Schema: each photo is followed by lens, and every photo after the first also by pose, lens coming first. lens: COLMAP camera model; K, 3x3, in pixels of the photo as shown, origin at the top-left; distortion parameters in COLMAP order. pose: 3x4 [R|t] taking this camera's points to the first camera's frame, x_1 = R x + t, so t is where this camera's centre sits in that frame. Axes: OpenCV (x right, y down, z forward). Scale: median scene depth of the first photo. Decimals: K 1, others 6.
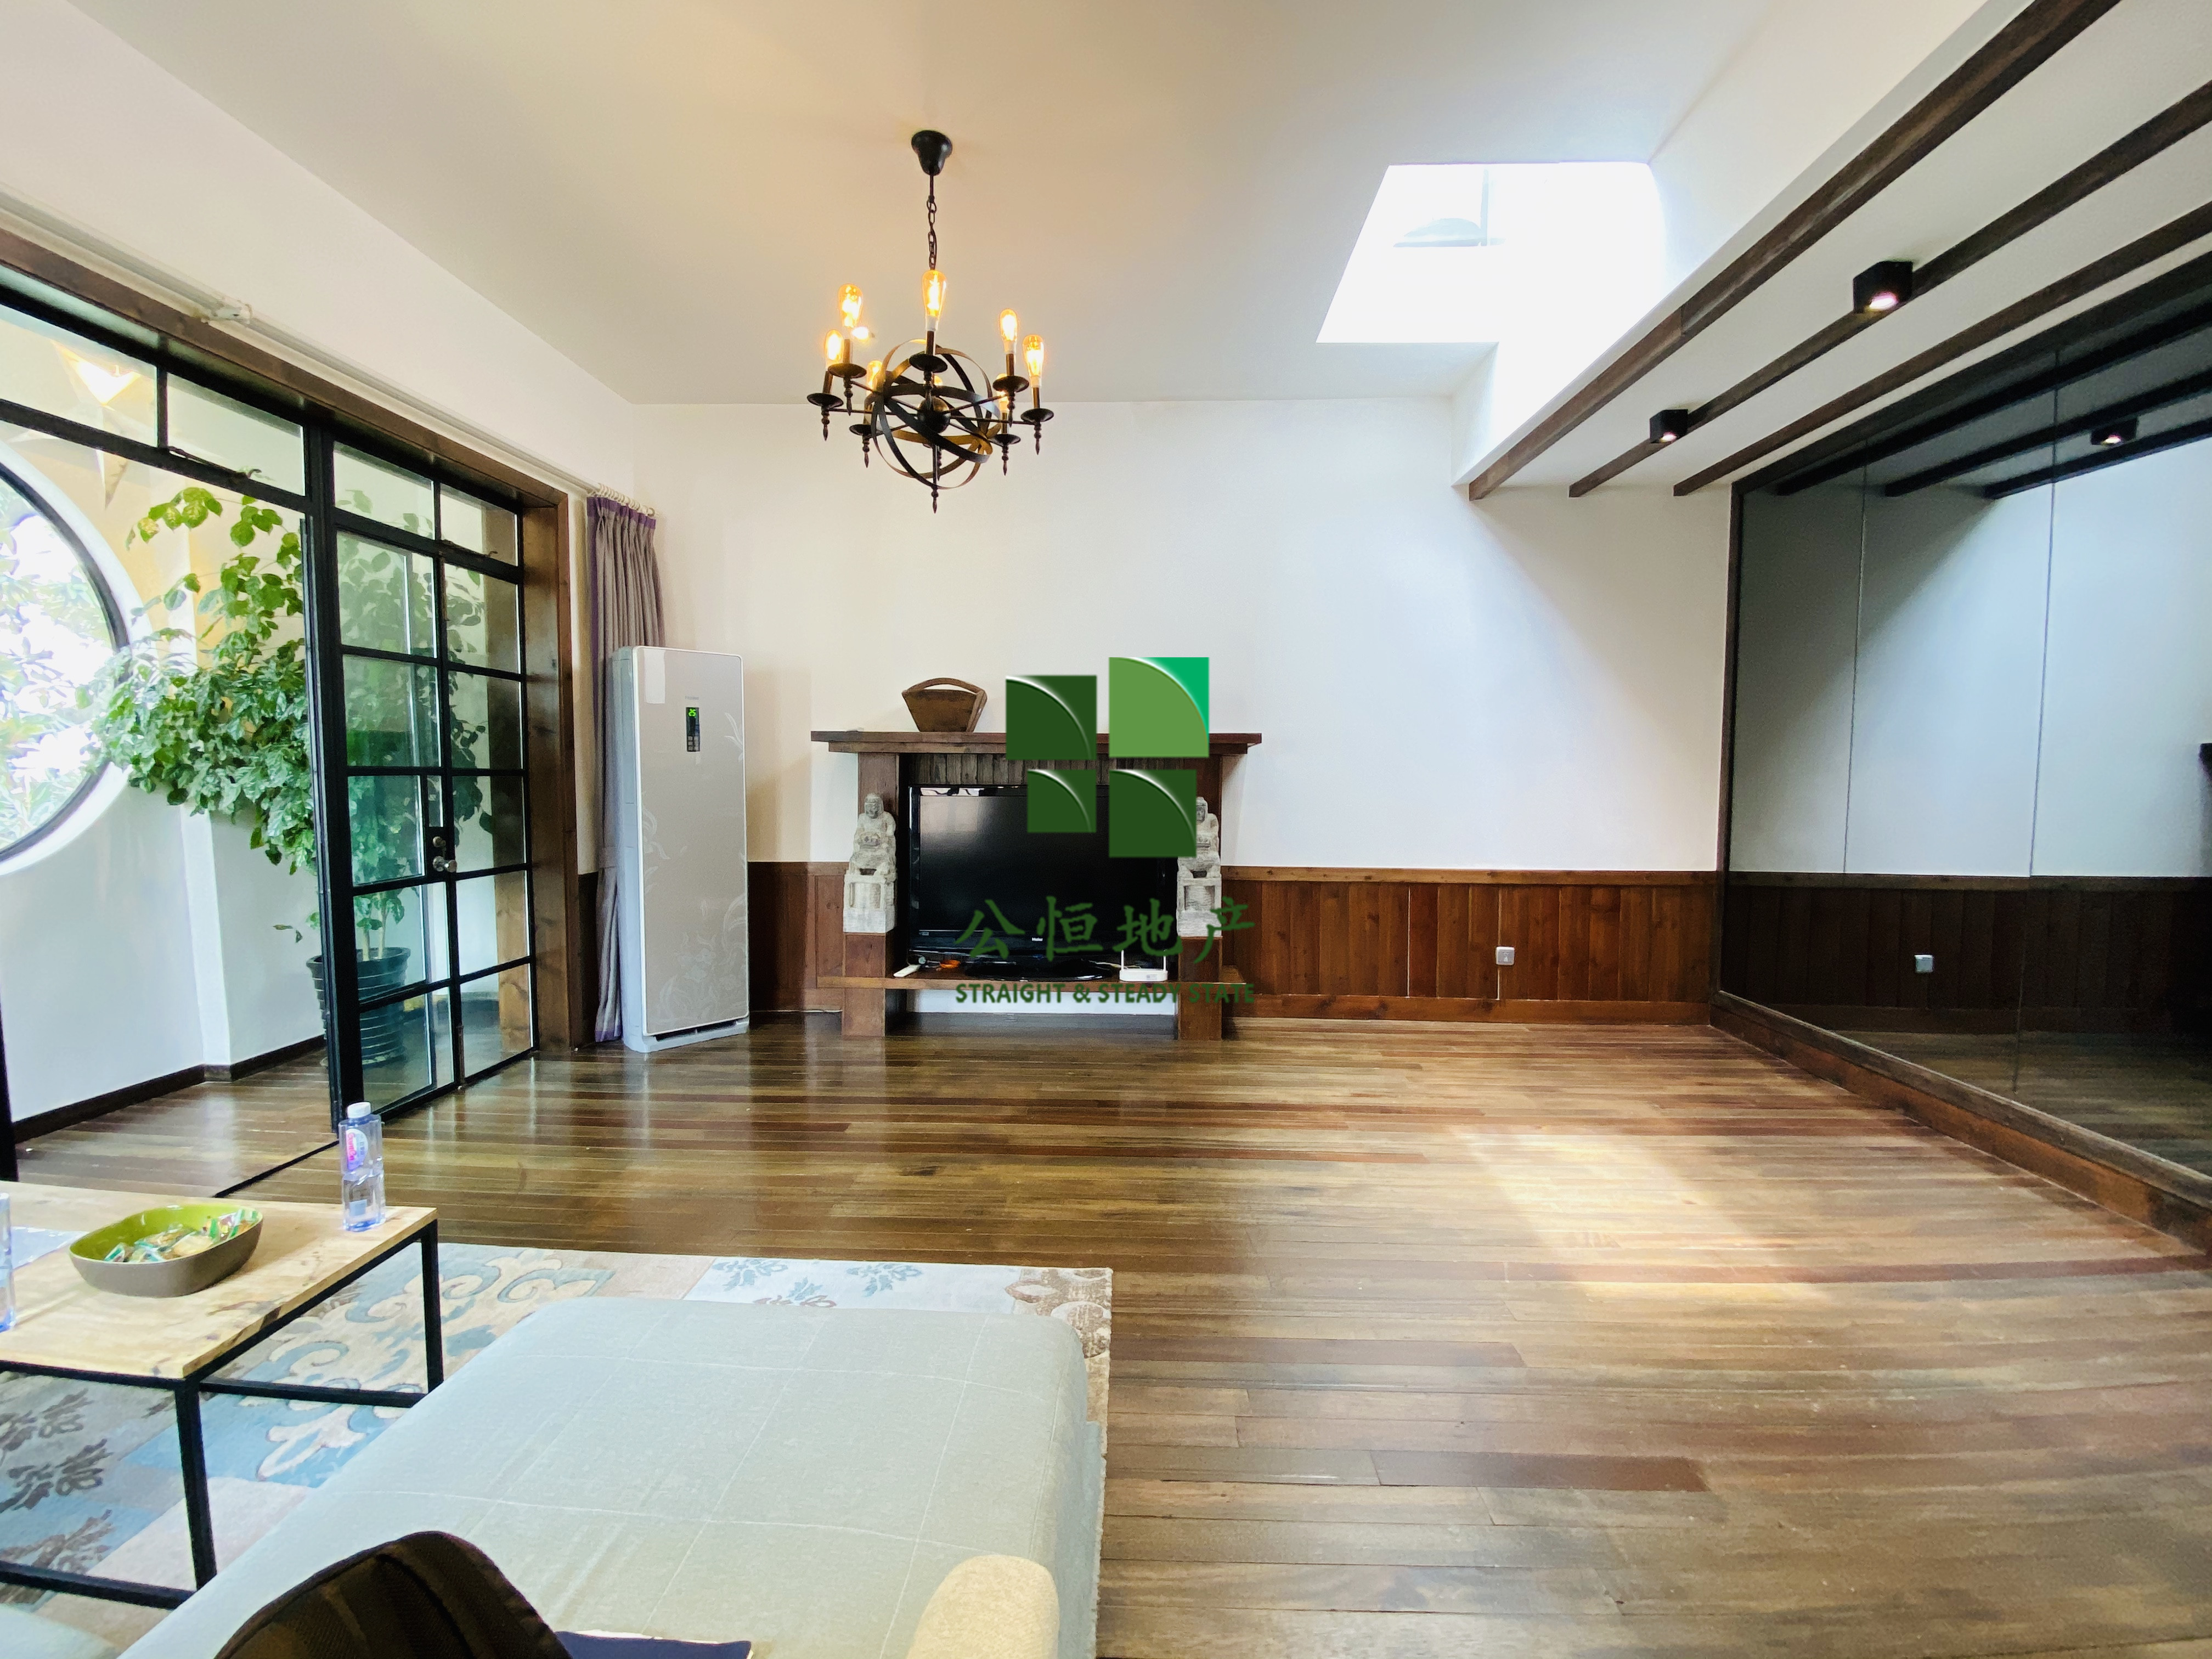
lens RADIAL K [[892.1, 0, 1106.0], [0, 892.1, 829.5], [0, 0, 1]] dist [0.019865, -0.020645]
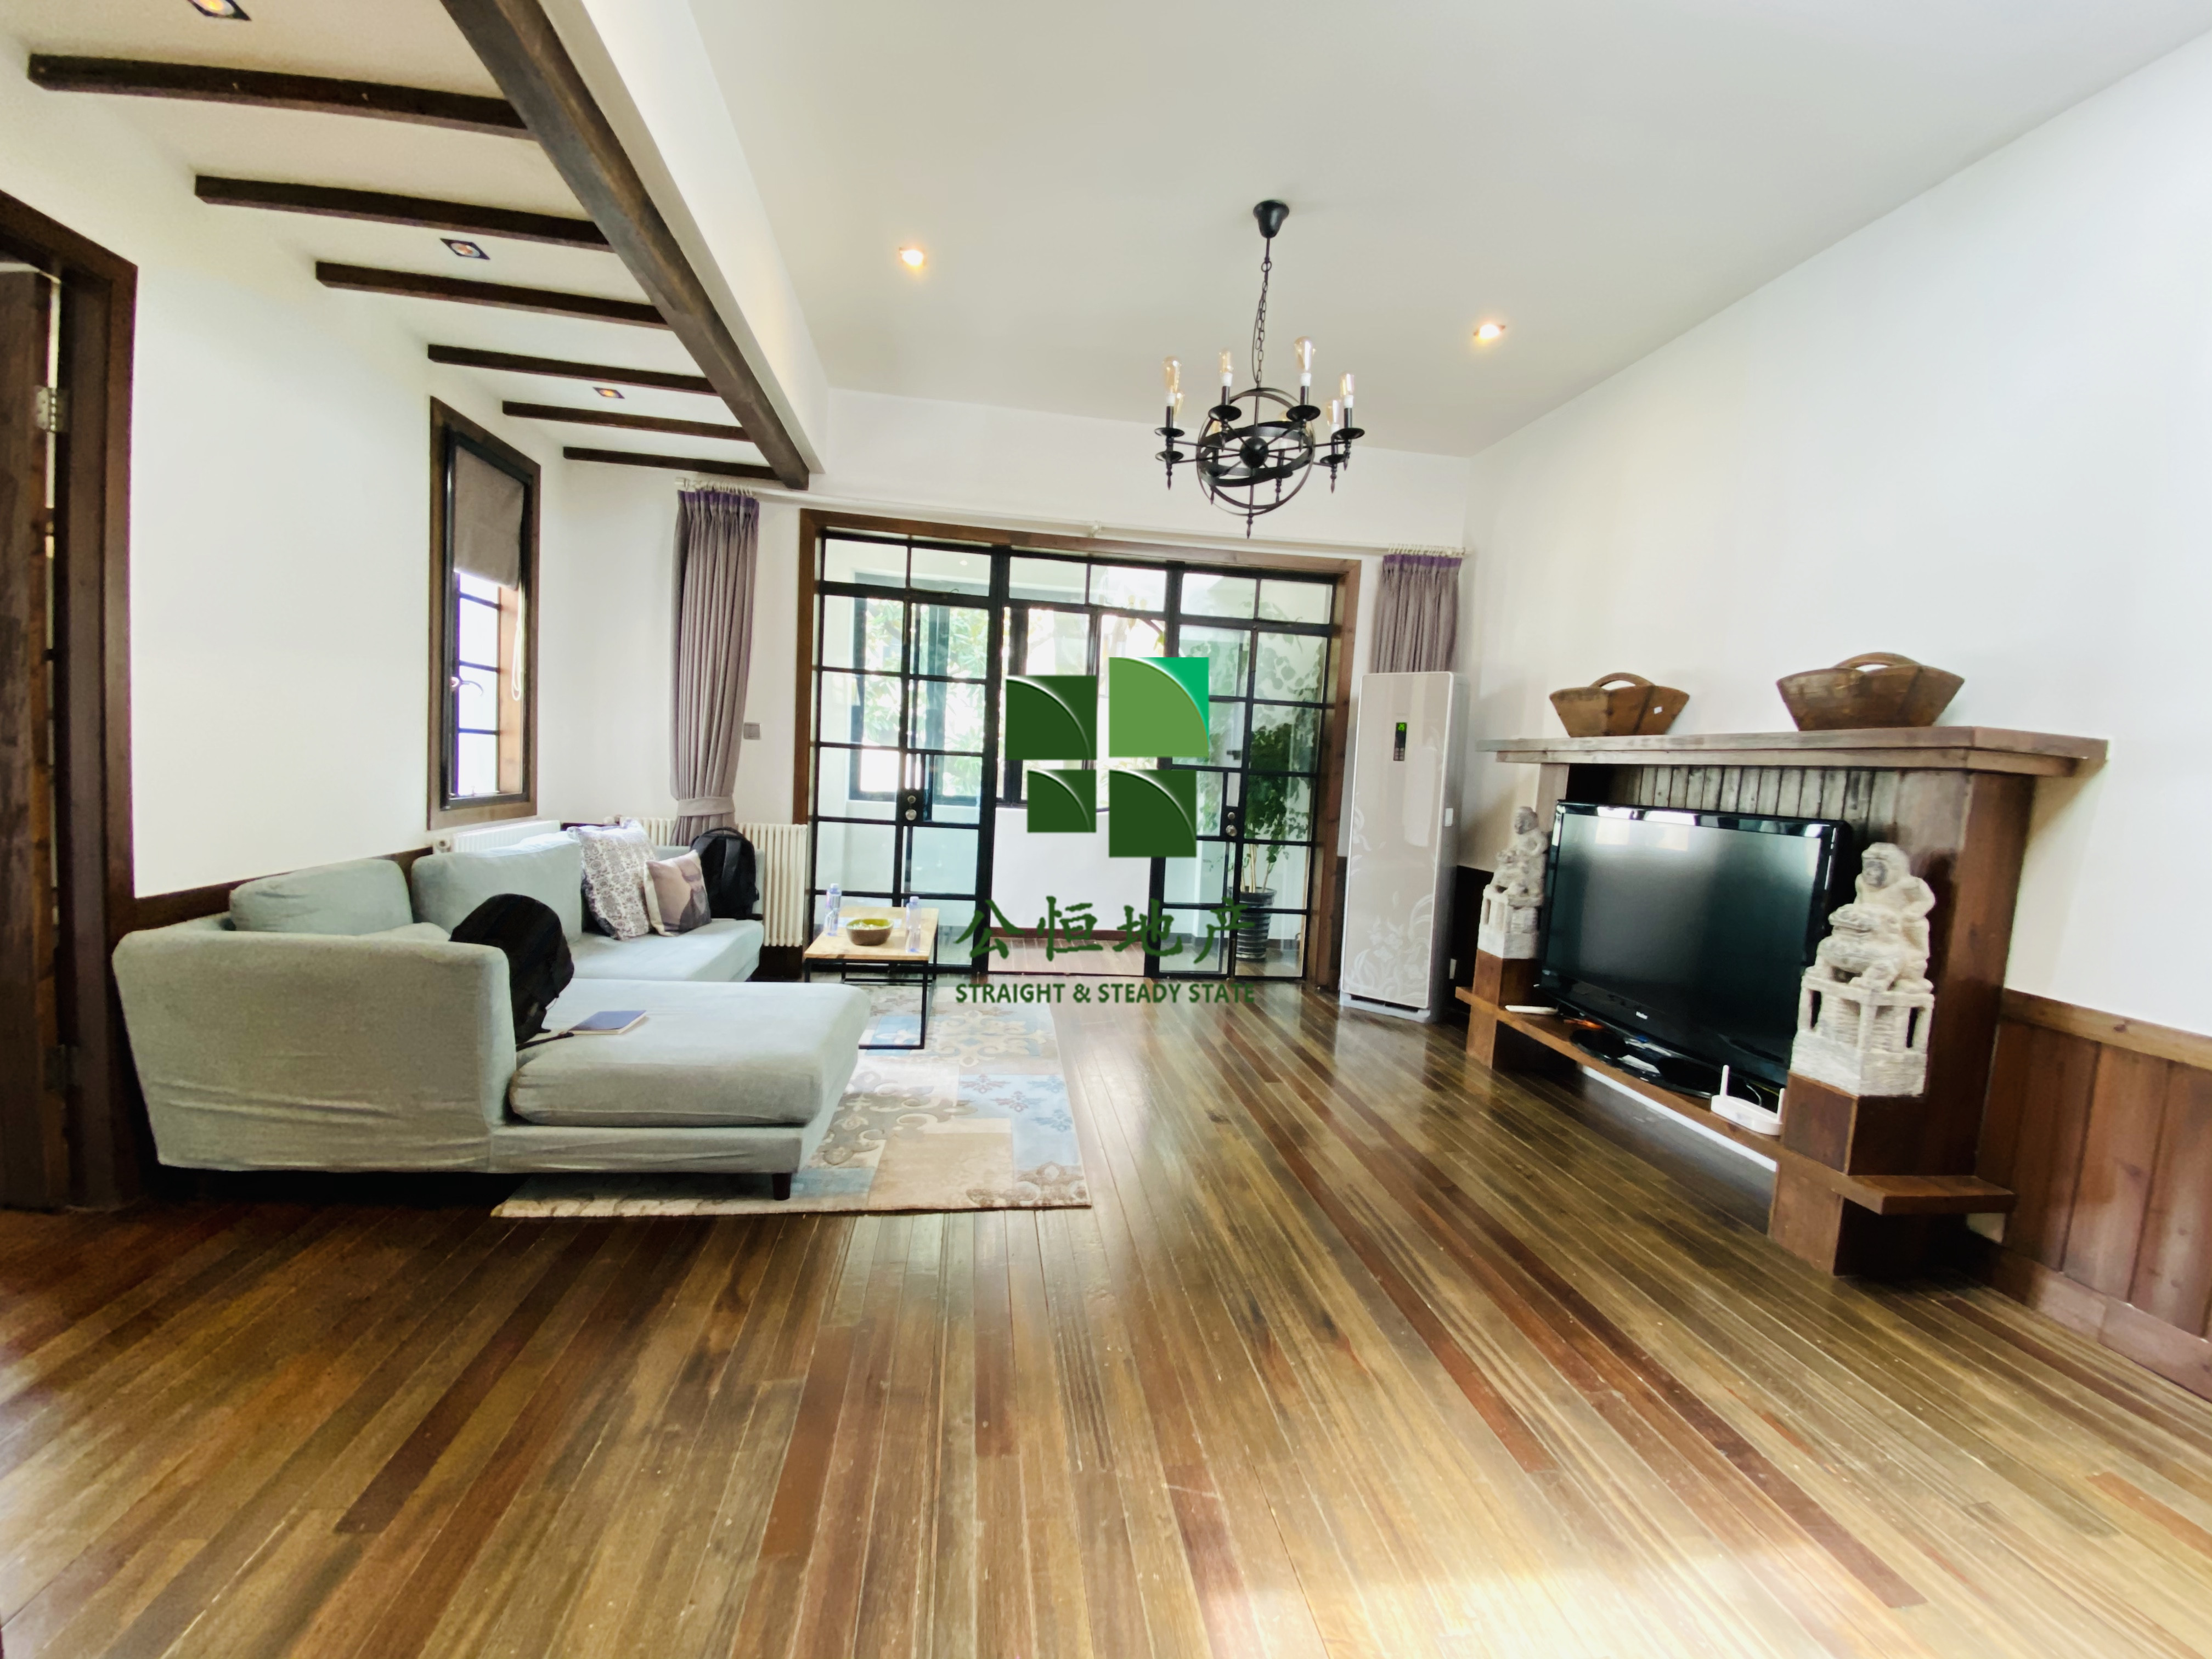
lens RADIAL K [[892.1, 0, 1106.0], [0, 892.1, 829.5], [0, 0, 1]] dist [0.019865, -0.020645]
pose [[0.168154, 0.076539, -0.982785, 0.751692], [-0.120267, 0.991126, 0.056611, -0.023962], [0.978397, 0.108677, 0.175867, 0.542649]]
